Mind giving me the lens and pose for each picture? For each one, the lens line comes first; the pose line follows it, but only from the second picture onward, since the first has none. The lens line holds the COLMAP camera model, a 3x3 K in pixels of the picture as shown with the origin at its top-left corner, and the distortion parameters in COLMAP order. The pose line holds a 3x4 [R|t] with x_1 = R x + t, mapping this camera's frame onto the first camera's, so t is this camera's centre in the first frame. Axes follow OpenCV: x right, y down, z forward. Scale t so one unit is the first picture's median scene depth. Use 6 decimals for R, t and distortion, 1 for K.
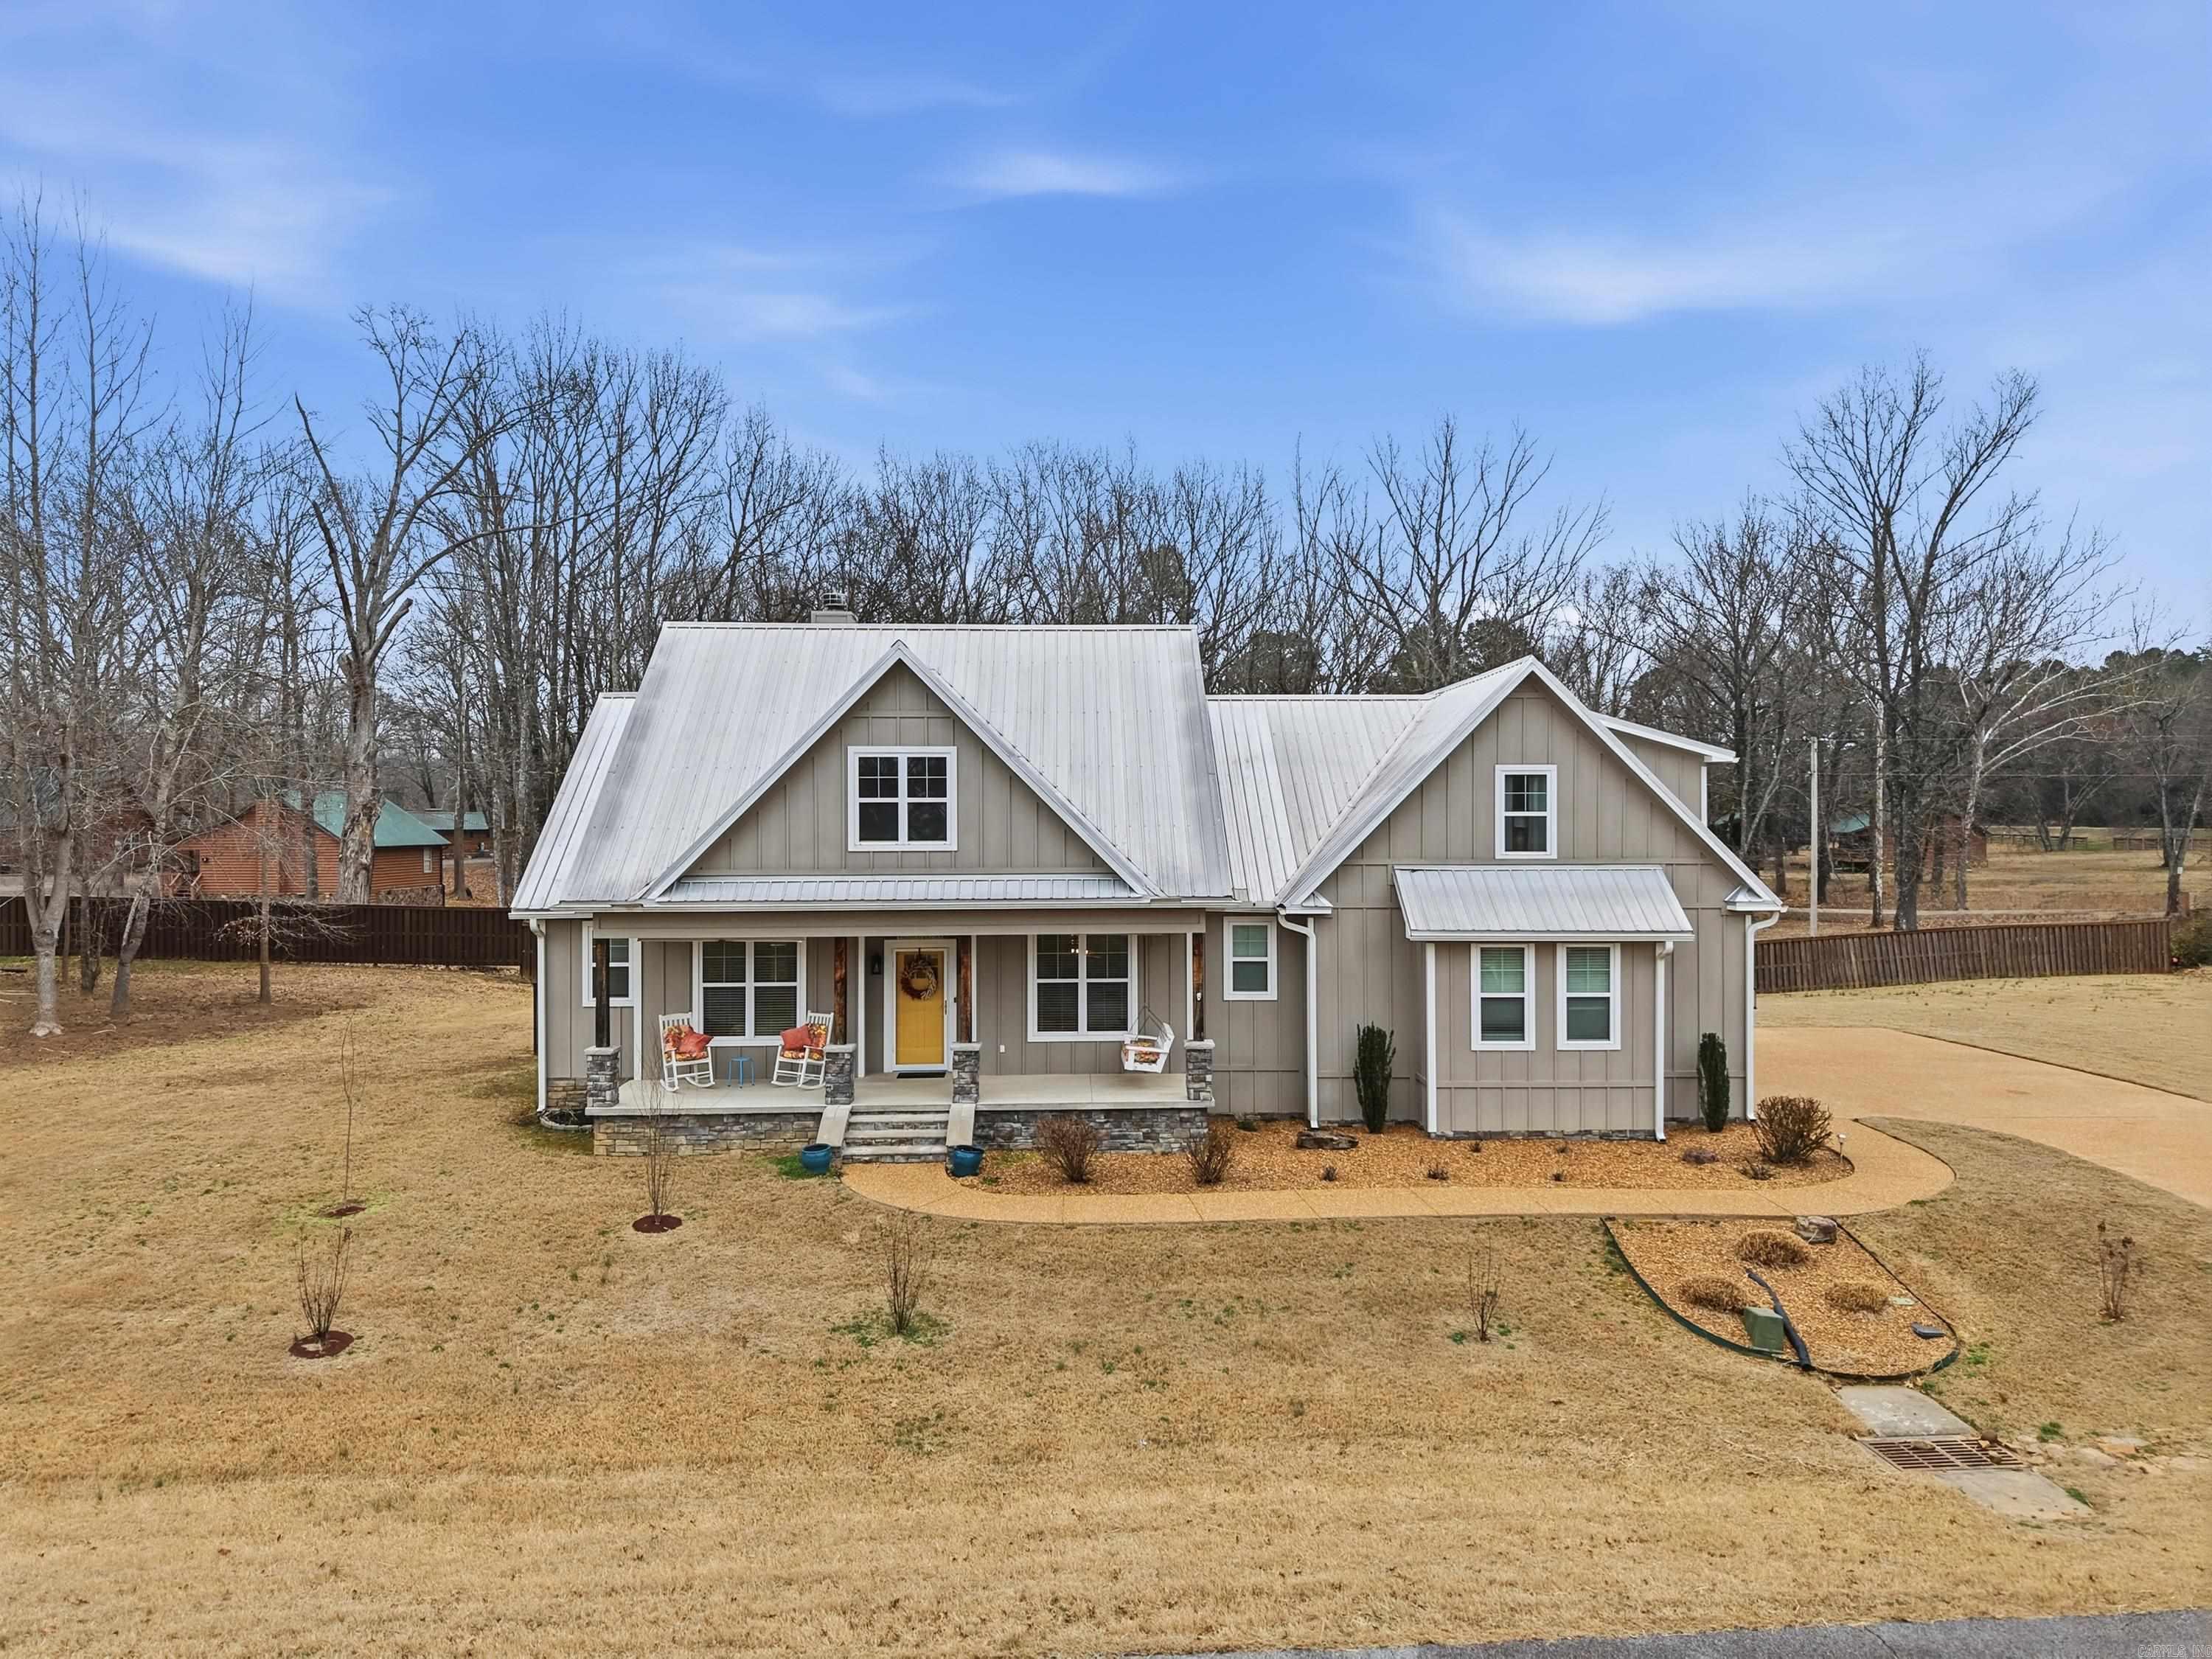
lens RADIAL K [[1492.0, 0, 1106.0], [0, 1492.0, 829.5], [0, 0, 1]] dist [0.155318, -0.316972]
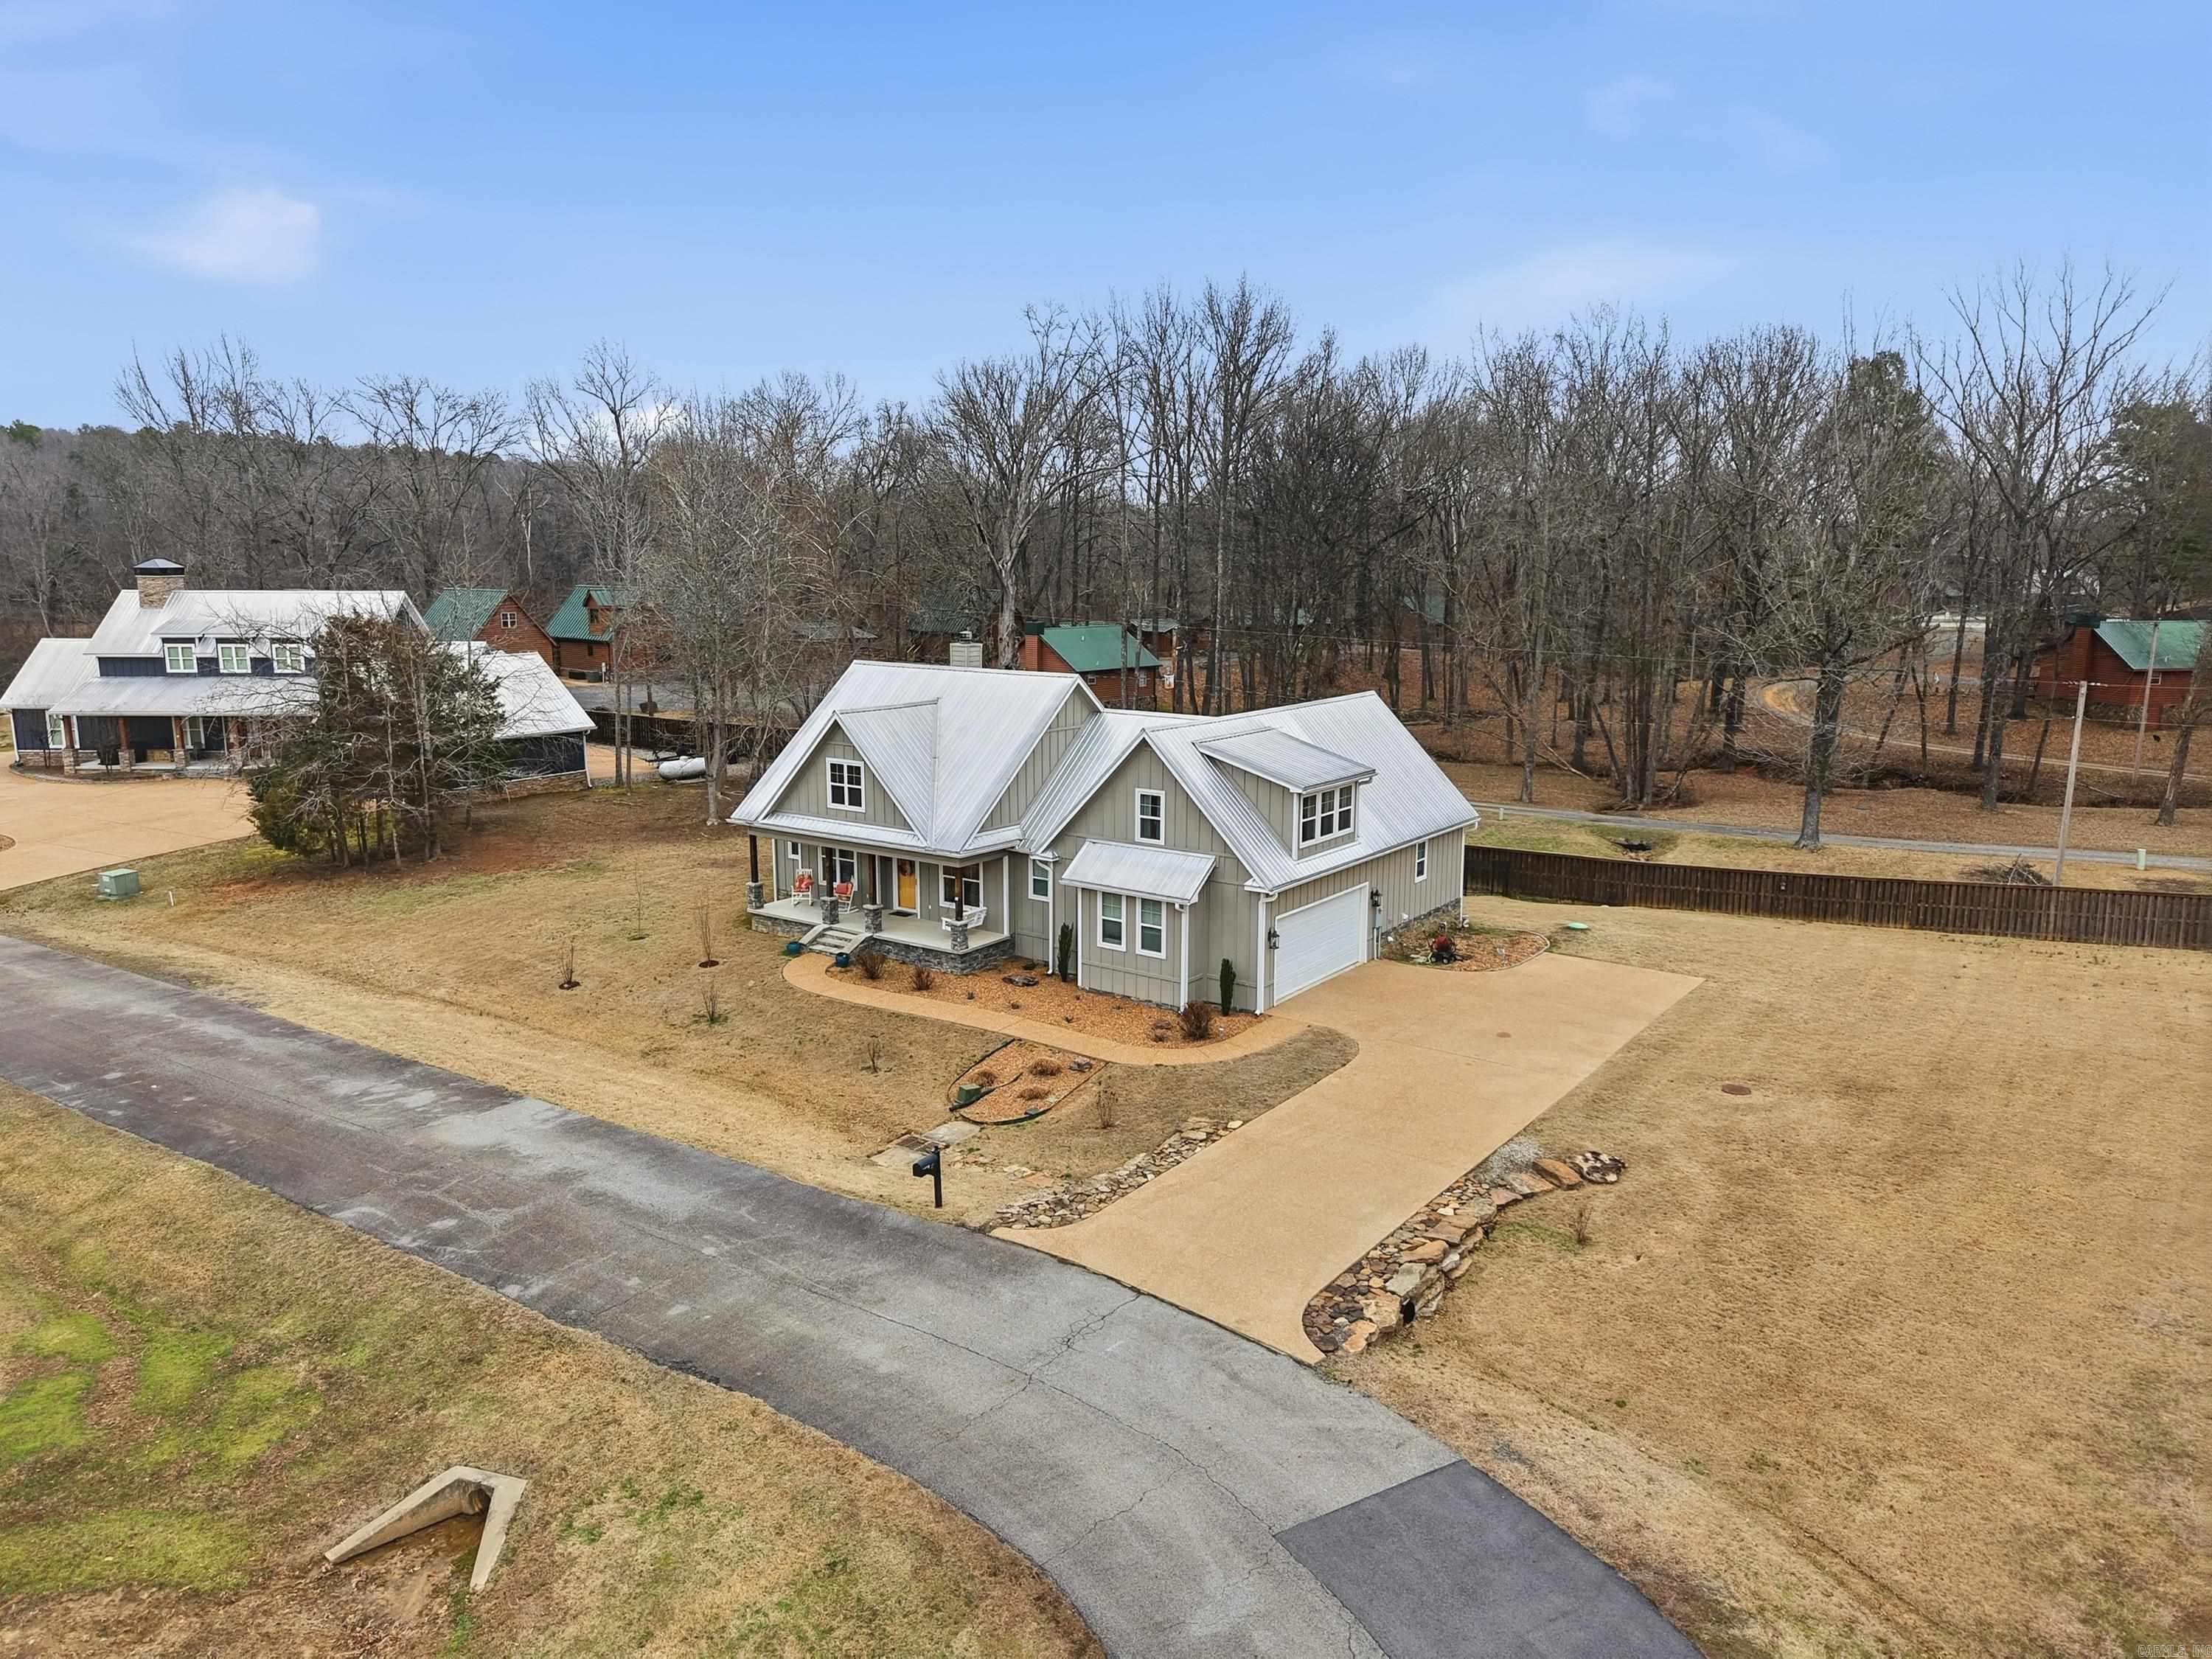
lens RADIAL K [[1492.0, 0, 1106.0], [0, 1492.0, 829.5], [0, 0, 1]] dist [0.155318, -0.316972]
pose [[0.793210, 0.113430, -0.598291, 1.383046], [-0.010645, 0.984931, 0.172620, -0.318460], [0.608856, -0.130555, 0.782464, -0.399327]]
